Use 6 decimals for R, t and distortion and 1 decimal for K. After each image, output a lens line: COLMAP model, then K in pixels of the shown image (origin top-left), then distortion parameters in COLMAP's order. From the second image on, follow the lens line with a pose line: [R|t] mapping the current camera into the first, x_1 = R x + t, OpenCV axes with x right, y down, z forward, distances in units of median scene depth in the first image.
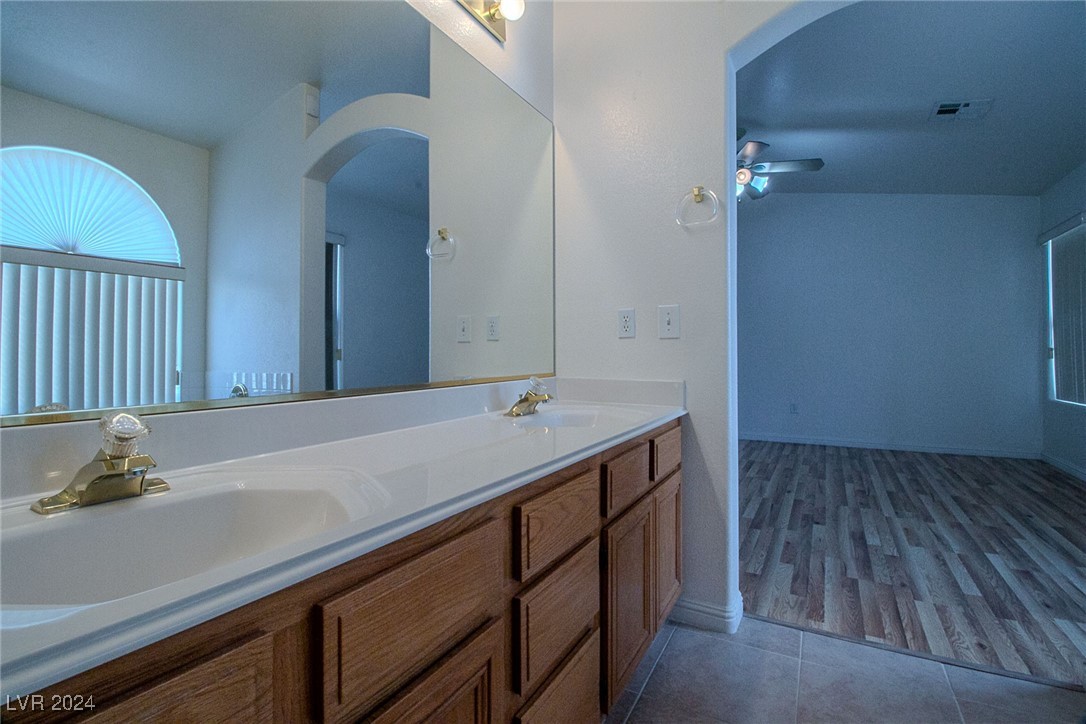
lens RADIAL K [[500.2, 0, 544.8], [0, 500.2, 348.6], [0, 0, 1]] dist [0.001834, -0.014120]
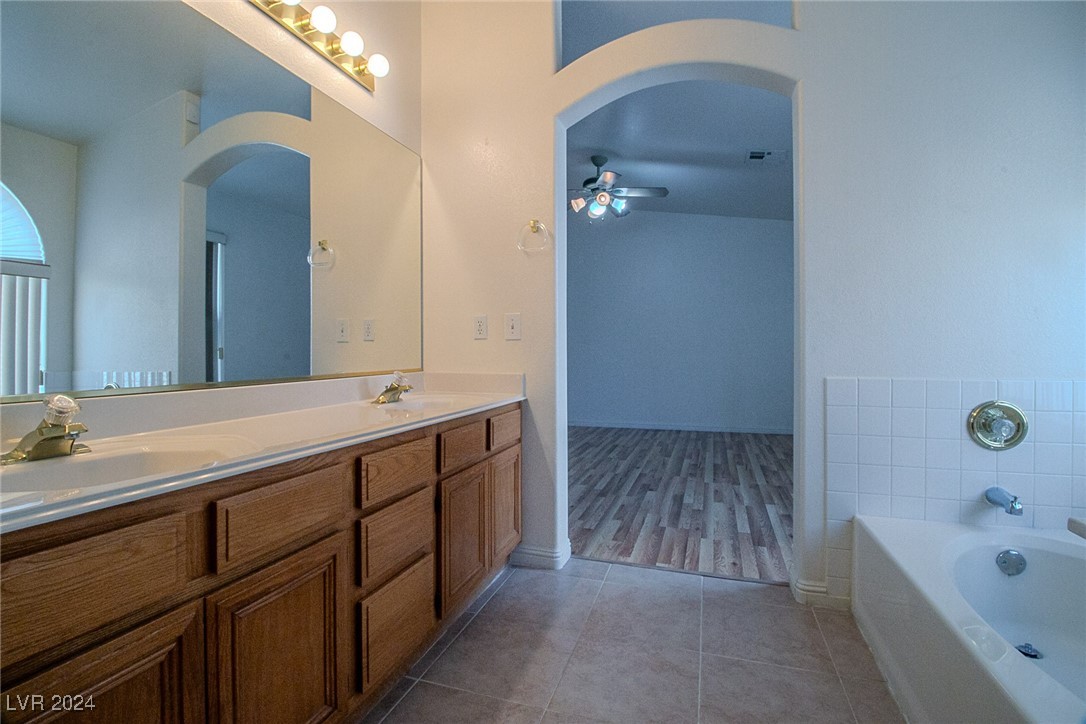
lens RADIAL K [[500.2, 0, 544.8], [0, 500.2, 348.6], [0, 0, 1]] dist [0.001834, -0.014120]
pose [[0.982245, -0.000807, 0.187602, 0.095158], [0.000104, 0.999993, 0.003761, -0.003111], [-0.187604, -0.003675, 0.982238, -0.248331]]
